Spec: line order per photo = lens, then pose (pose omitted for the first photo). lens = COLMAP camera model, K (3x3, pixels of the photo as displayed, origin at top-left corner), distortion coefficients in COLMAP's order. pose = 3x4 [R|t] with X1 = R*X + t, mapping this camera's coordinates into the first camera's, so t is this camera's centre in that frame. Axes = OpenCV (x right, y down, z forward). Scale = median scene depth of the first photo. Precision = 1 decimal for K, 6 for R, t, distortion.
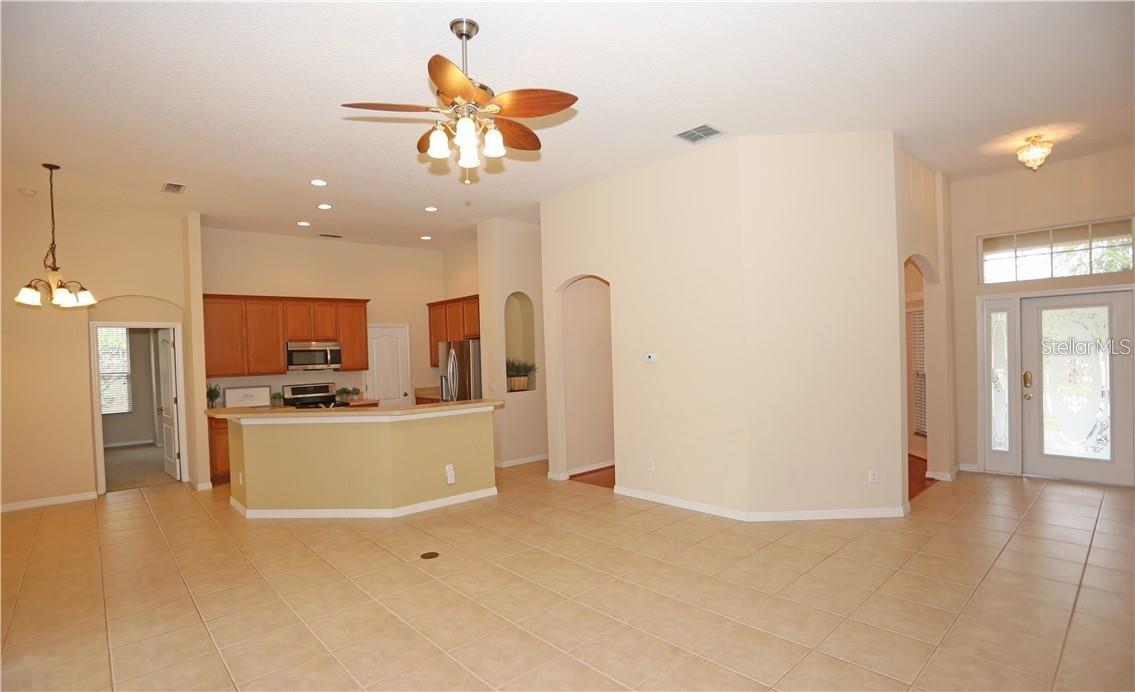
lens RADIAL K [[546.5, 0, 566.8], [0, 546.5, 374.4], [0, 0, 1]] dist [-0.040237, -0.000103]
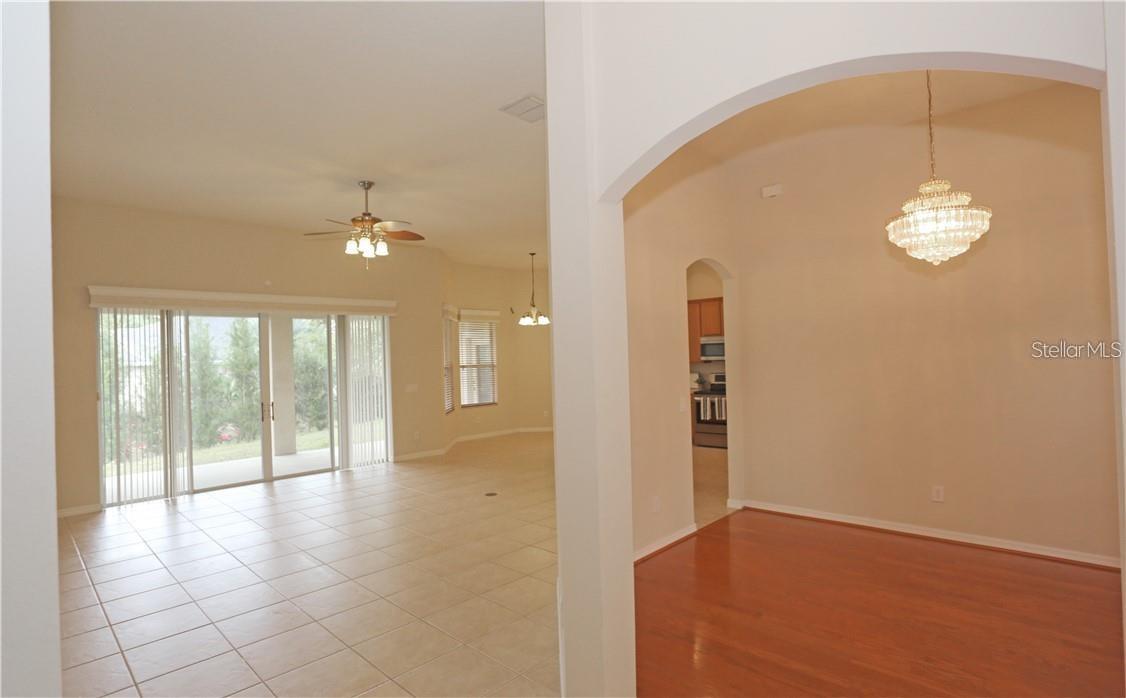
lens RADIAL K [[545.6, 0, 538.3], [0, 545.6, 355.2], [0, 0, 1]] dist [0.000305, -0.037096]
pose [[0.054456, 0.026230, -0.998172, 0.694920], [-0.012430, 0.999595, 0.025589, -0.046995], [0.998439, 0.011014, 0.054760, 0.596397]]
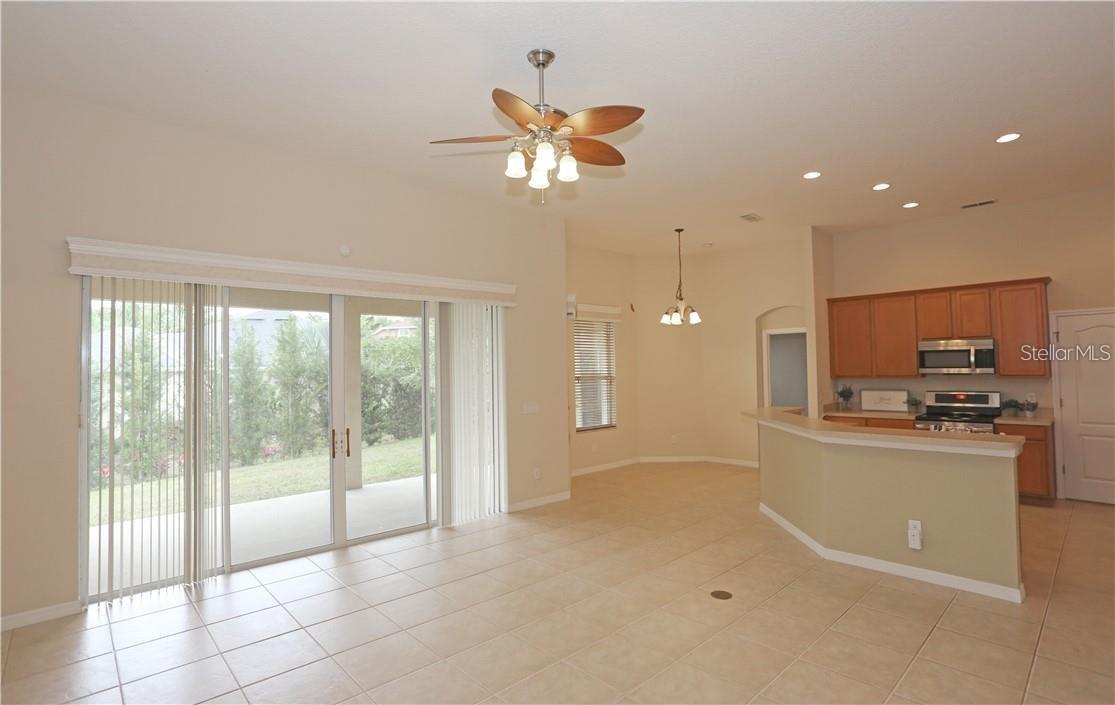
lens RADIAL K [[549.9, 0, 557.5], [0, 549.9, 352.5], [0, 0, 1]] dist [-0.037088, 0.000696]
pose [[0.020420, 0.002792, -0.999788, 0.360778], [-0.023236, 0.999727, 0.002317, -0.031323], [0.999521, 0.023184, 0.020479, 0.412129]]
